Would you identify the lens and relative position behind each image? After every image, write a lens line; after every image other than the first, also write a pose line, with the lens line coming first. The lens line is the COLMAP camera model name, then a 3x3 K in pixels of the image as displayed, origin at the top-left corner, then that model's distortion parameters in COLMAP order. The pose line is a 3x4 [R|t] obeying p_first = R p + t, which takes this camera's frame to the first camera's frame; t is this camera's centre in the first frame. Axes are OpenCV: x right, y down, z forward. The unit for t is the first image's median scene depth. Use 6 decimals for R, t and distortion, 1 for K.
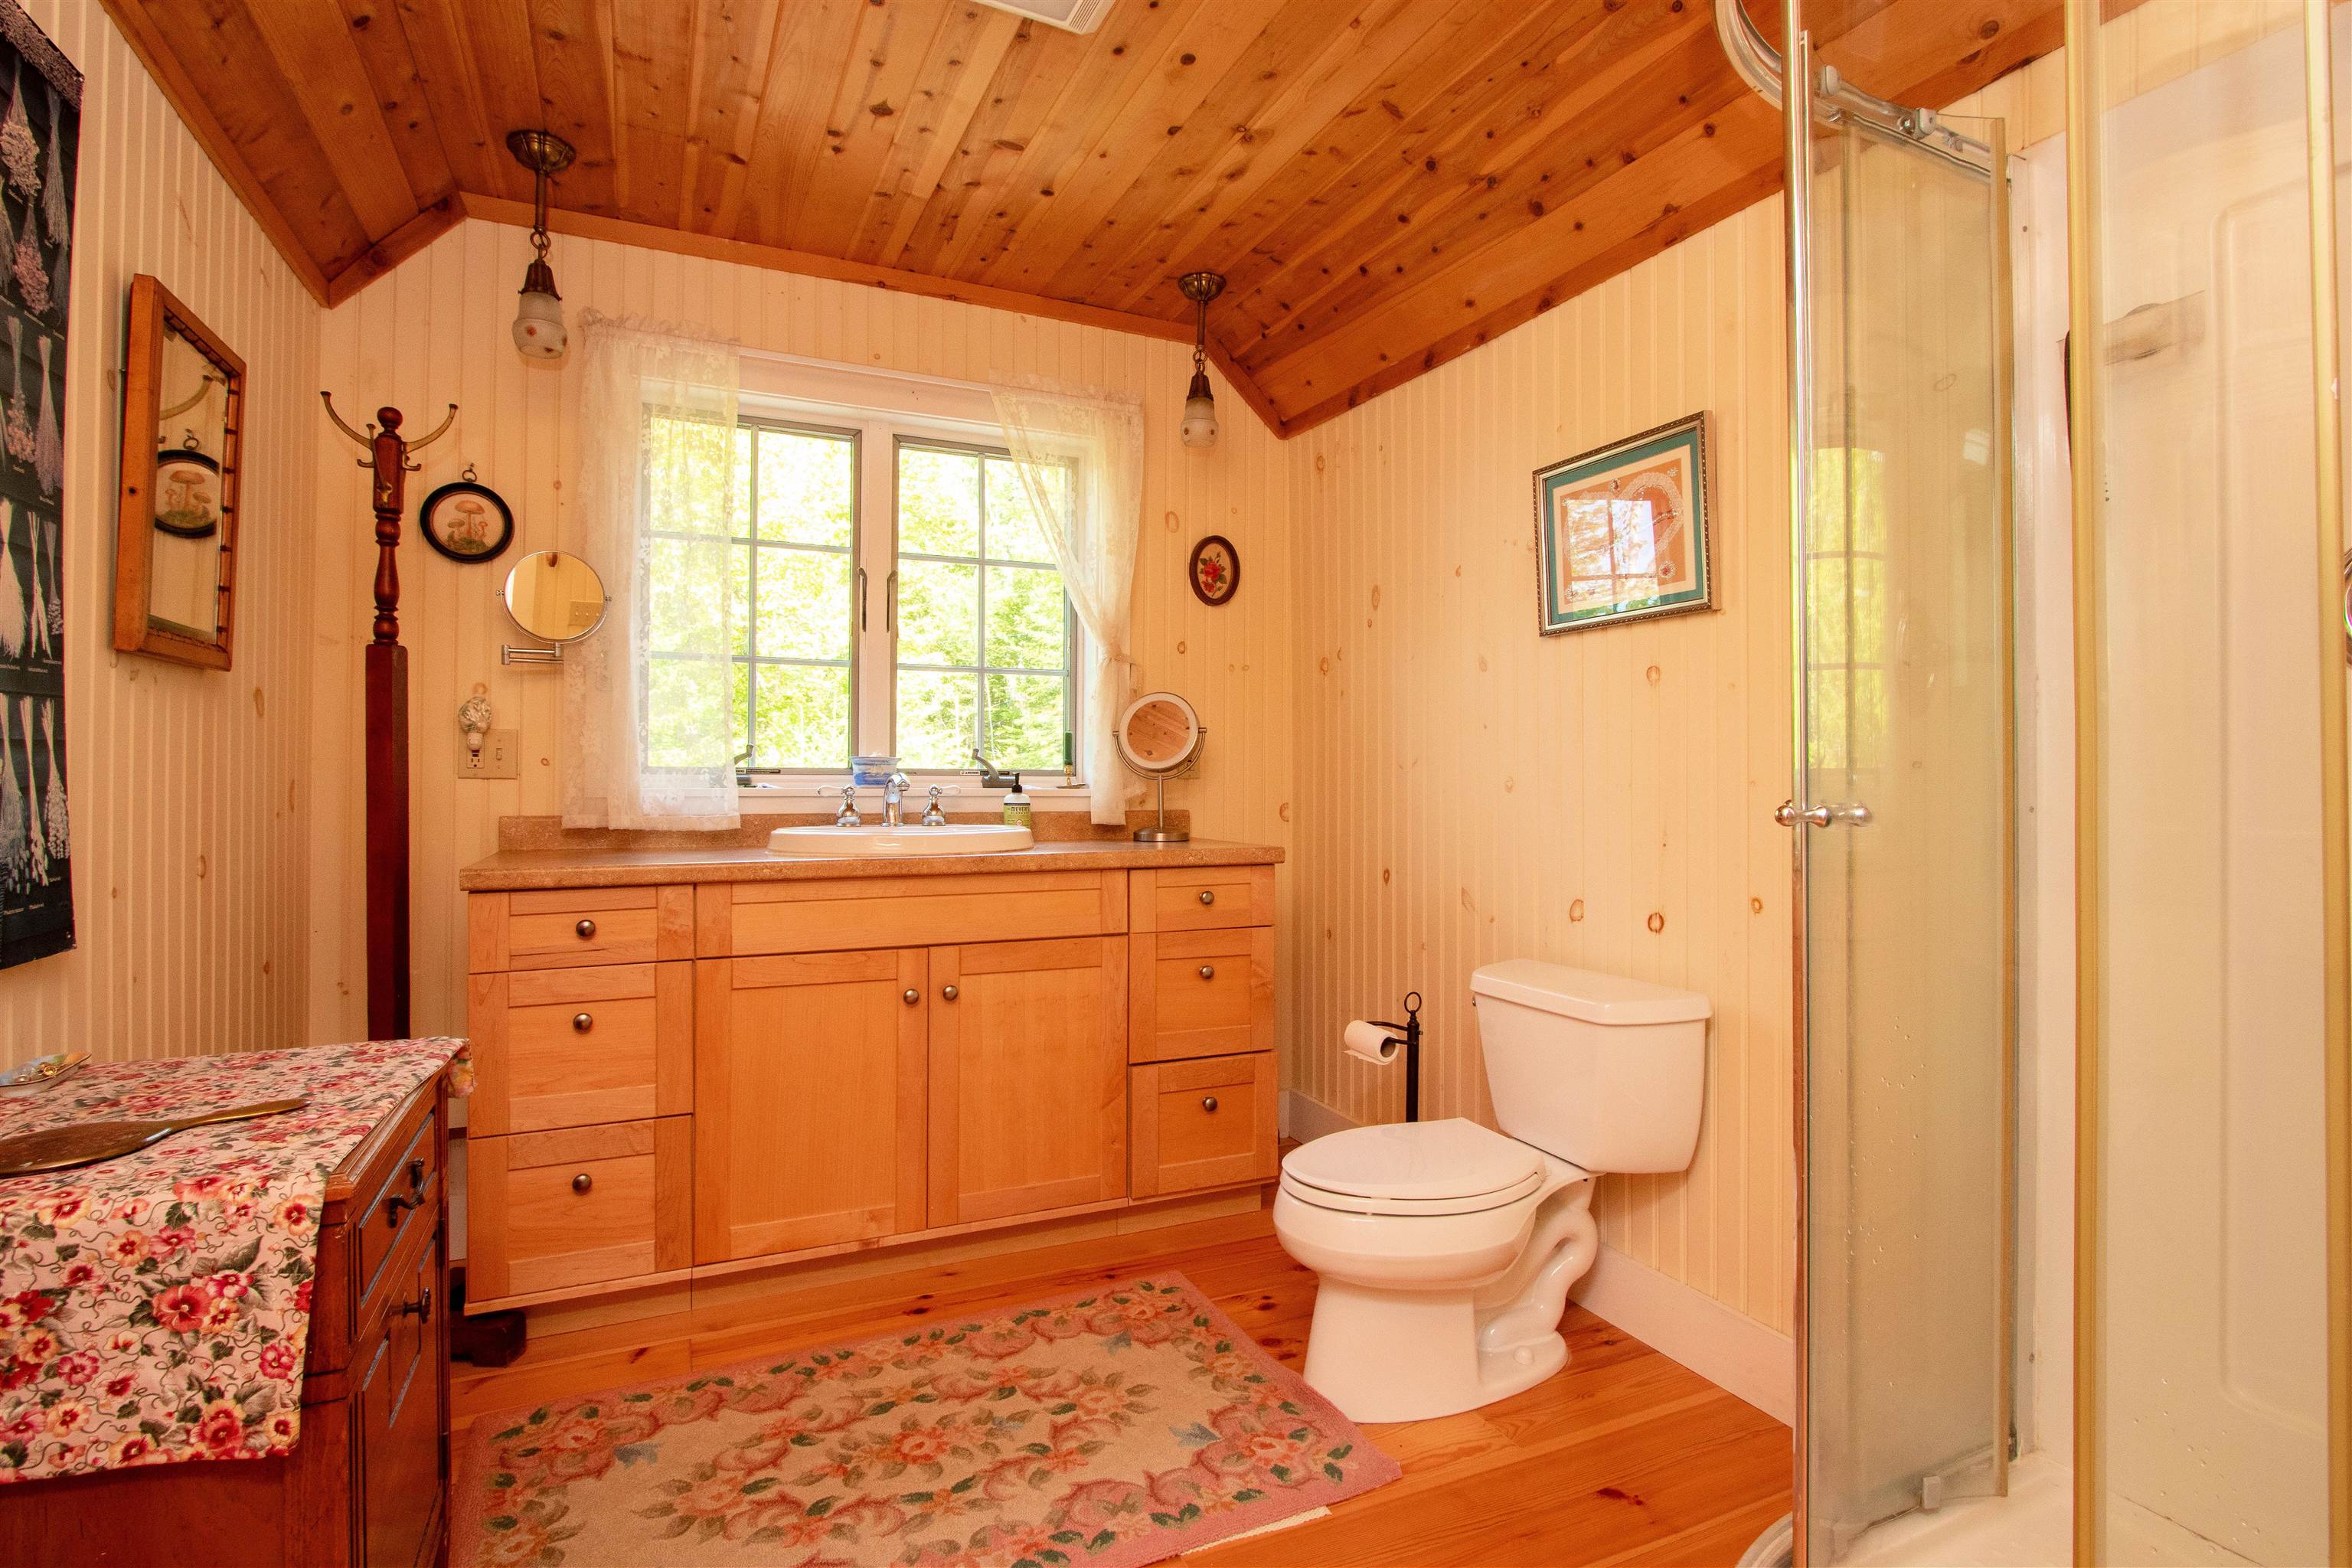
lens RADIAL K [[1095.8, 0, 1173.6], [0, 1095.8, 776.4], [0, 0, 1]] dist [-0.023157, 0.004482]
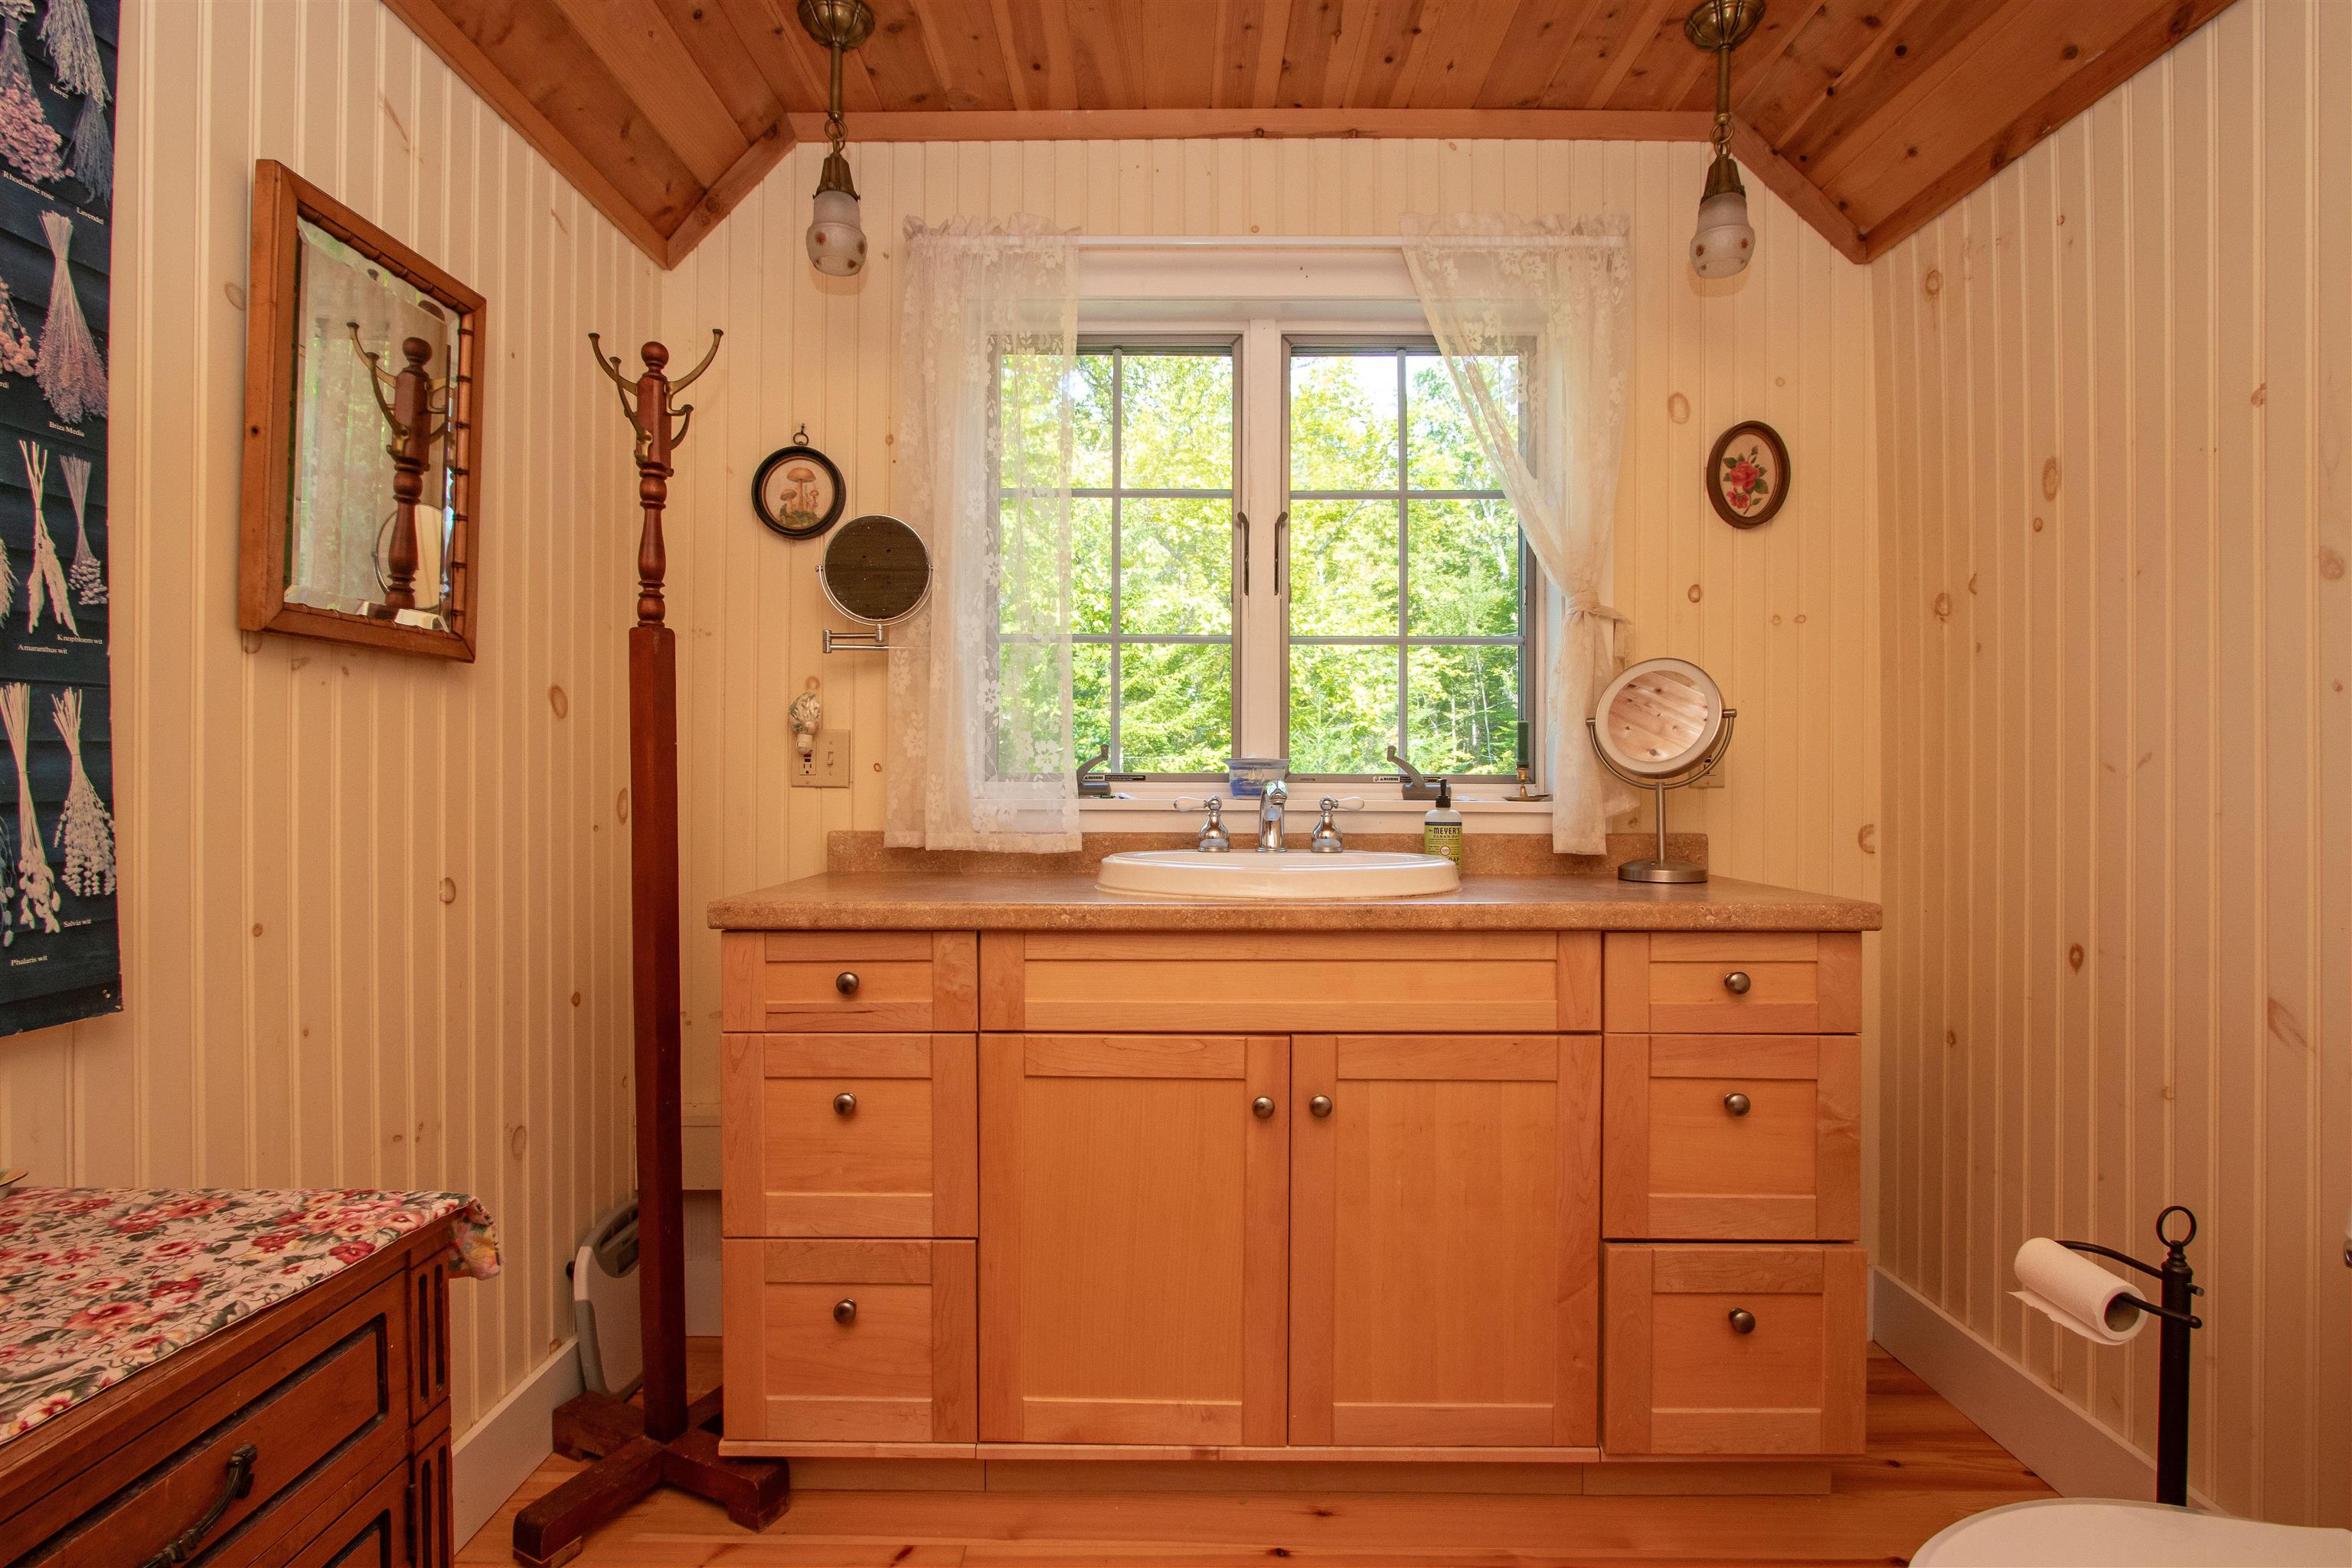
lens RADIAL K [[1095.8, 0, 1223.8], [0, 1095.8, 783.5], [0, 0, 1]] dist [-0.023157, 0.004482]
pose [[0.919247, 0.000279, -0.393681, 0.006355], [0.000795, 0.999996, 0.002567, -0.002775], [0.393680, -0.002673, 0.919244, 0.332076]]
